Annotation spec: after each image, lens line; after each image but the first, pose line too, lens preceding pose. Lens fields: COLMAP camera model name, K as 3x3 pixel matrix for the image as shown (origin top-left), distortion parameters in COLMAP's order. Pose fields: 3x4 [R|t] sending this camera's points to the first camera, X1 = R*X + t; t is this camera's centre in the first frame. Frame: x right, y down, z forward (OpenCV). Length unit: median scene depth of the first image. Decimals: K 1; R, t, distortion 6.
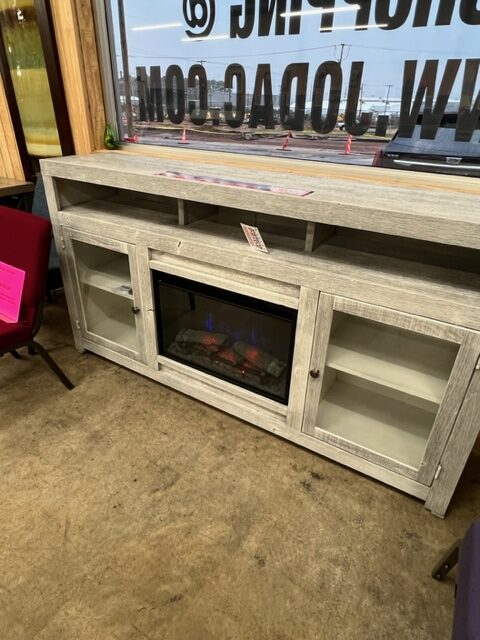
lens RADIAL K [[405.1, 0, 240.0], [0, 405.1, 320.0], [0, 0, 1]] dist [0.000018, -0.000817]
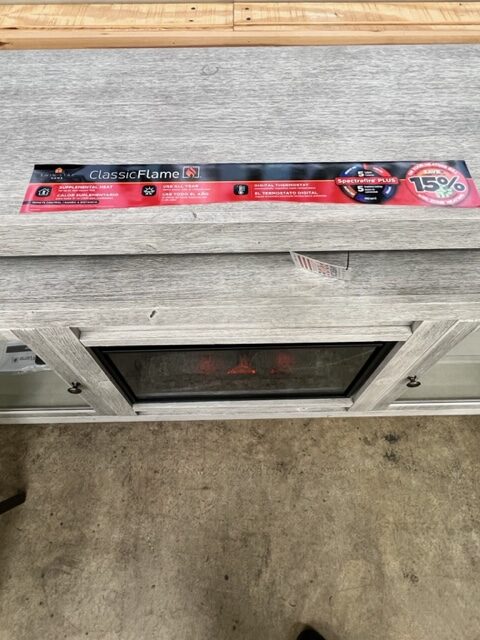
lens RADIAL K [[405.1, 0, 240.0], [0, 405.1, 320.0], [0, 0, 1]] dist [0.000018, -0.000817]
pose [[0.838959, -0.488296, 0.240239, -0.179341], [0.280579, 0.766383, 0.577869, -0.425867], [-0.466286, -0.417403, 0.779969, 0.576397]]
